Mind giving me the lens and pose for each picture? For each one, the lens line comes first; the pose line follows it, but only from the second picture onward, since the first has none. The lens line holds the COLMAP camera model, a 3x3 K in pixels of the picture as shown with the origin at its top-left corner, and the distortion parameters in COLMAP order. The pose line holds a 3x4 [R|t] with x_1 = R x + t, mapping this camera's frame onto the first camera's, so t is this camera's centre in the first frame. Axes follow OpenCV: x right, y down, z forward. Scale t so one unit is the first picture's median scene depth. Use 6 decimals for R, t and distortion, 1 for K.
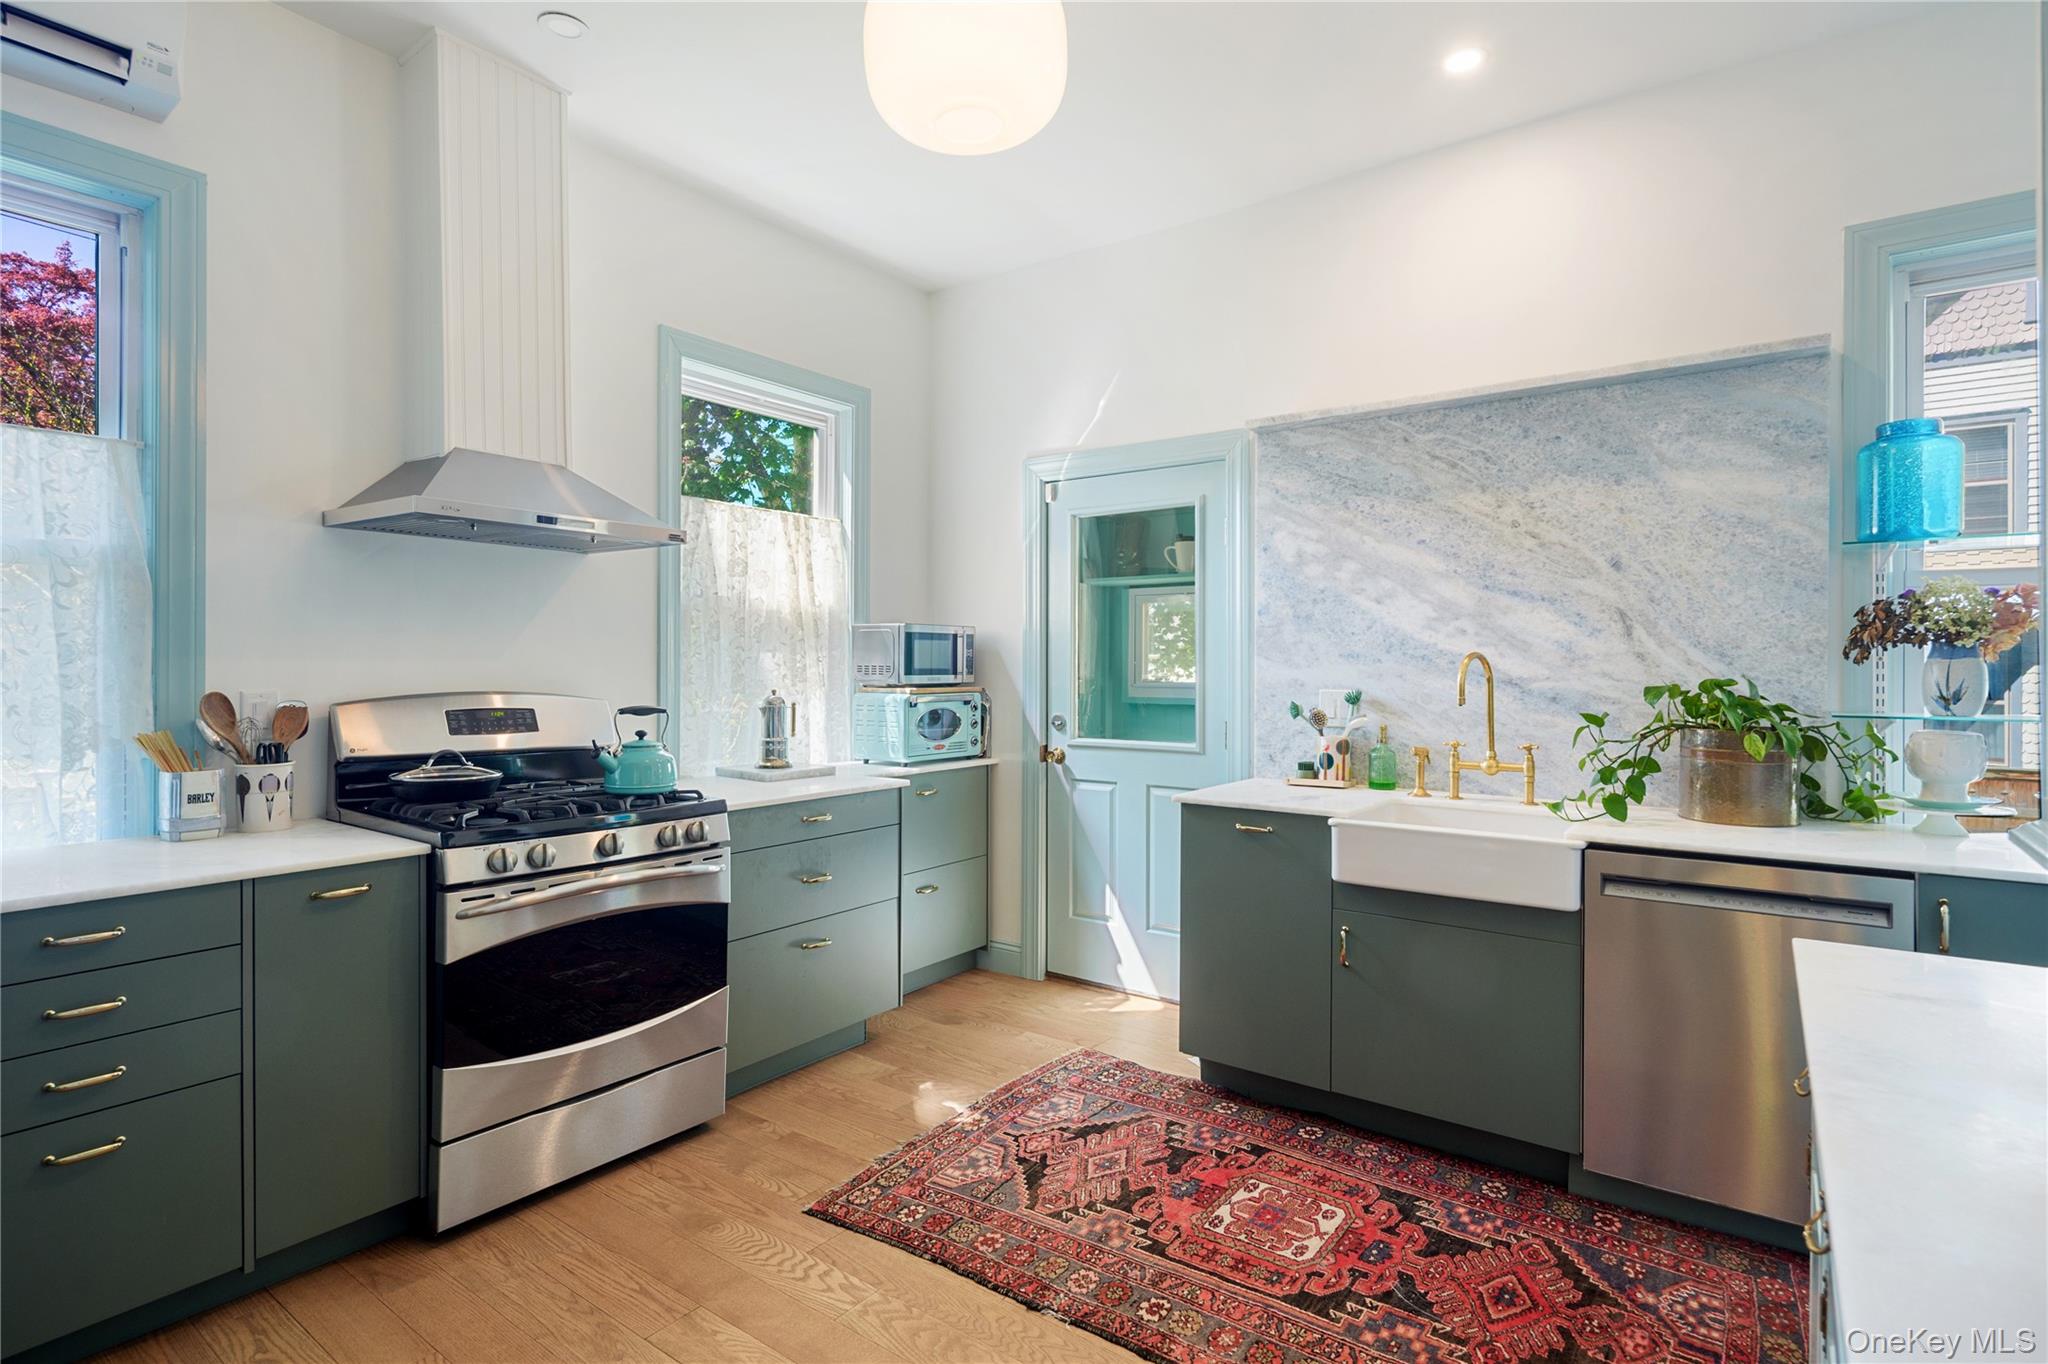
lens RADIAL K [[1007.5, 0, 1028.4], [0, 1007.5, 671.6], [0, 0, 1]] dist [0.002602, -0.003985]
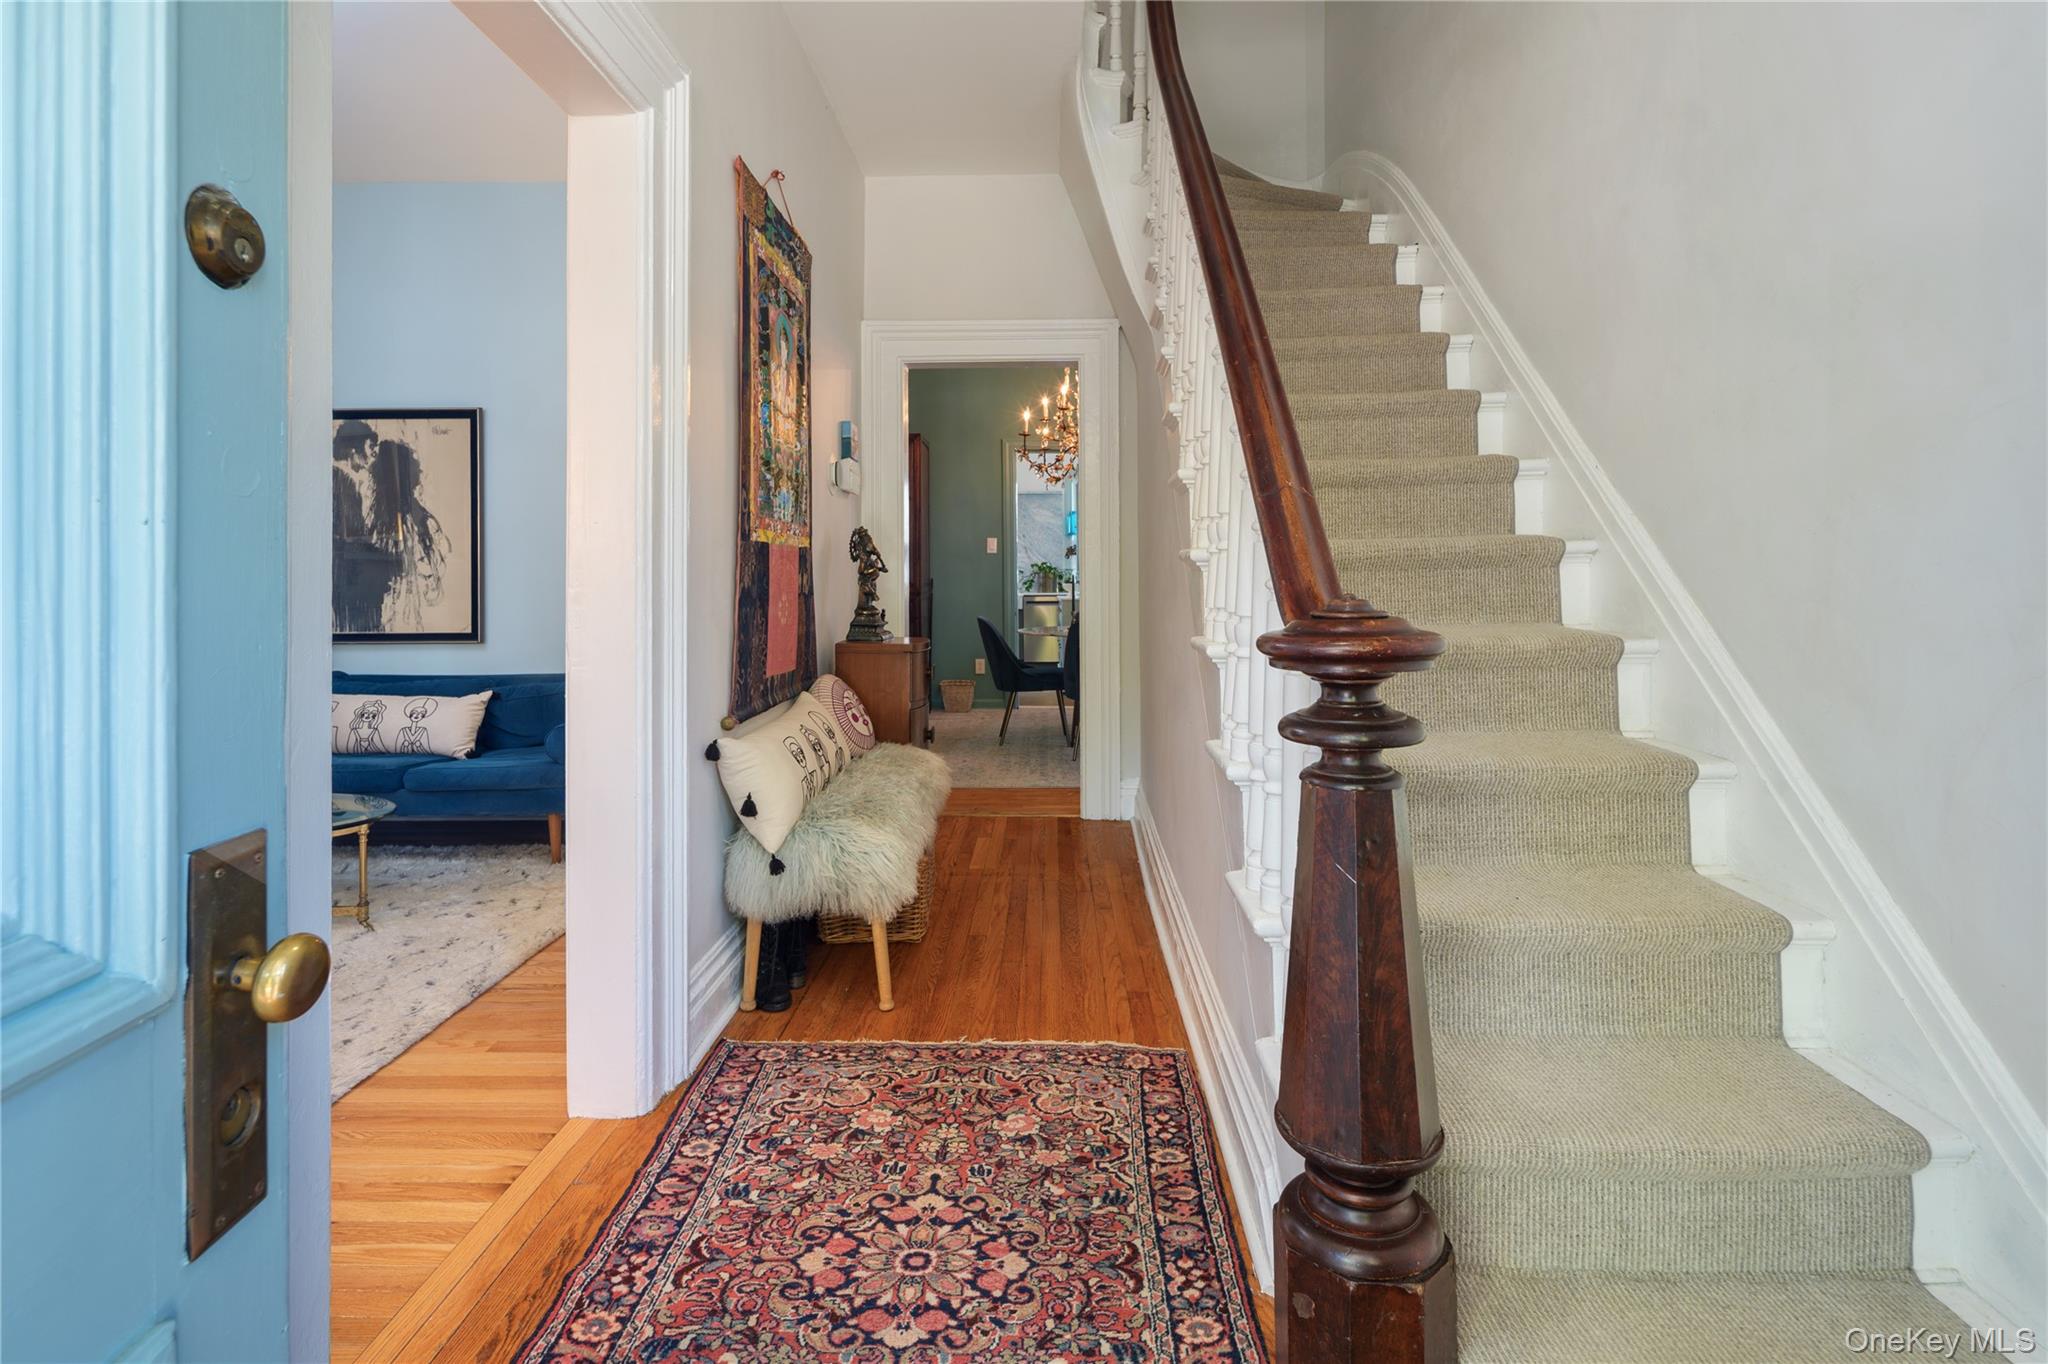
lens RADIAL K [[1007.5, 0, 1038.9], [0, 1007.5, 572.1], [0, 0, 1]] dist [0.002602, -0.003985]
pose [[0.814278, -0.009027, 0.580406, -1.931510], [0.011553, 0.999933, -0.000656, 0.051632], [-0.580361, 0.007239, 0.814327, -2.631873]]
